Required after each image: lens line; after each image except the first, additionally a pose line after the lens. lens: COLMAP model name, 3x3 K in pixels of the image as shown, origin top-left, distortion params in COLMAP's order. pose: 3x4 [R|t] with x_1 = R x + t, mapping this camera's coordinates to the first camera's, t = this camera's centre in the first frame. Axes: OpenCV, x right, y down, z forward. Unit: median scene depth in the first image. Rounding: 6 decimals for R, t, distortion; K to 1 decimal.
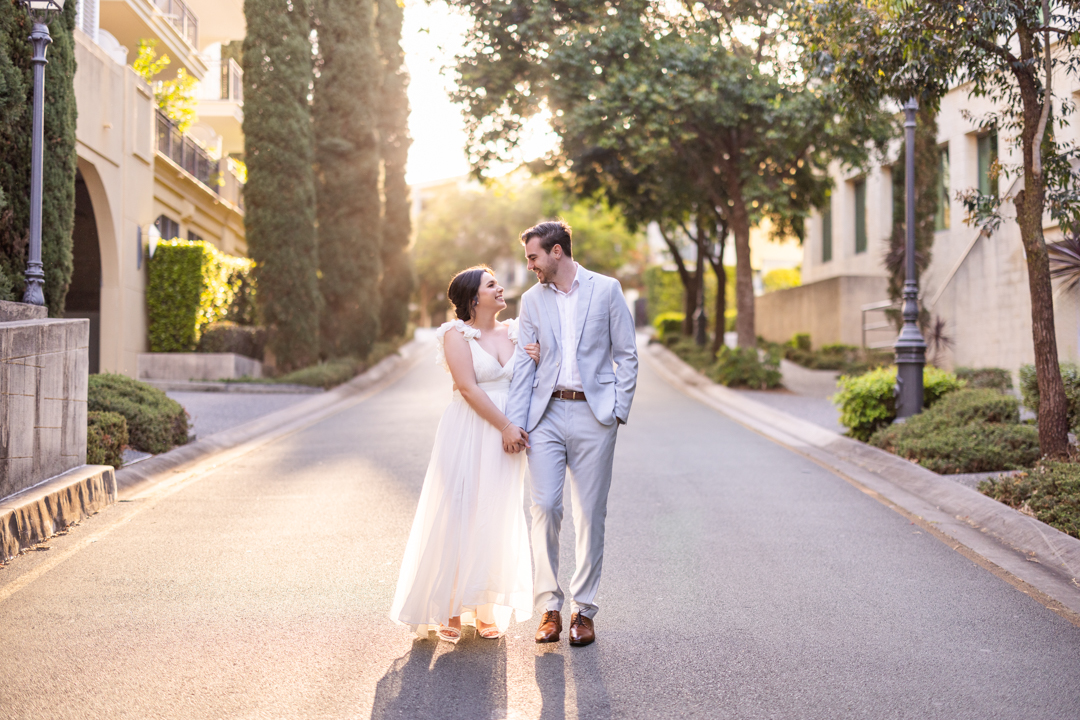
lens RADIAL K [[1569.8, 0, 511.9], [0, 1569.8, 338.8], [0, 0, 1]] dist [-0.001137, 0.070737]
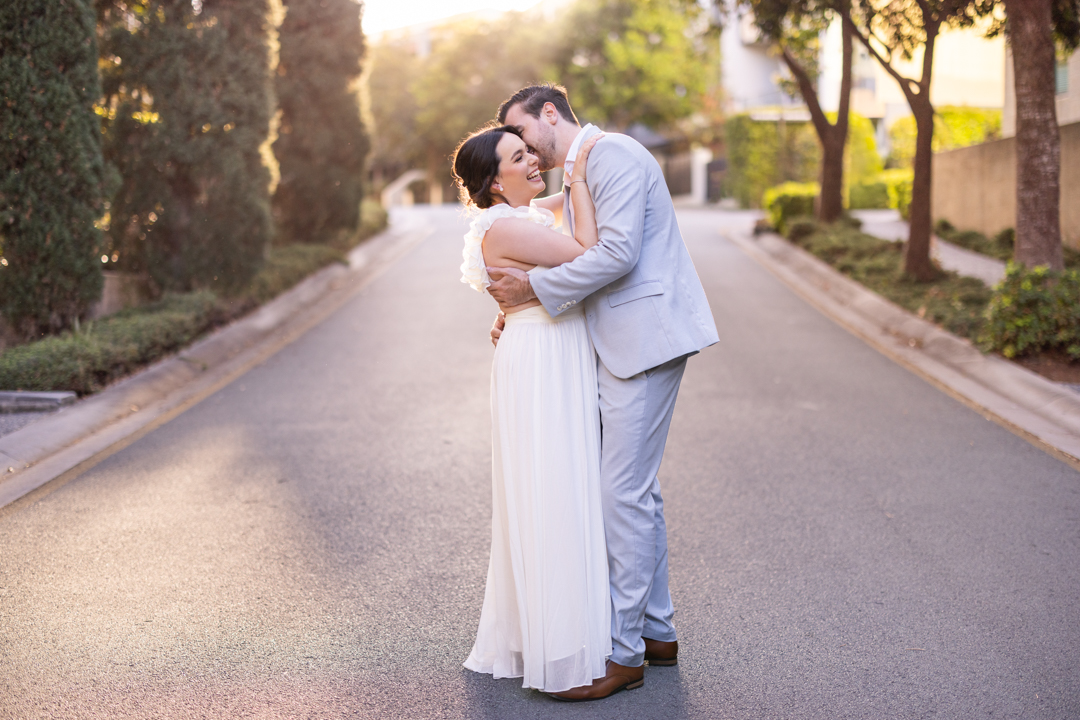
lens RADIAL K [[1569.8, 0, 511.9], [0, 1569.8, 338.8], [0, 0, 1]] dist [-0.001137, 0.070737]
pose [[0.999753, -0.011053, -0.019300, 0.002455], [0.012690, 0.996139, 0.086863, -0.013746], [0.018265, -0.087087, 0.996033, 0.480823]]
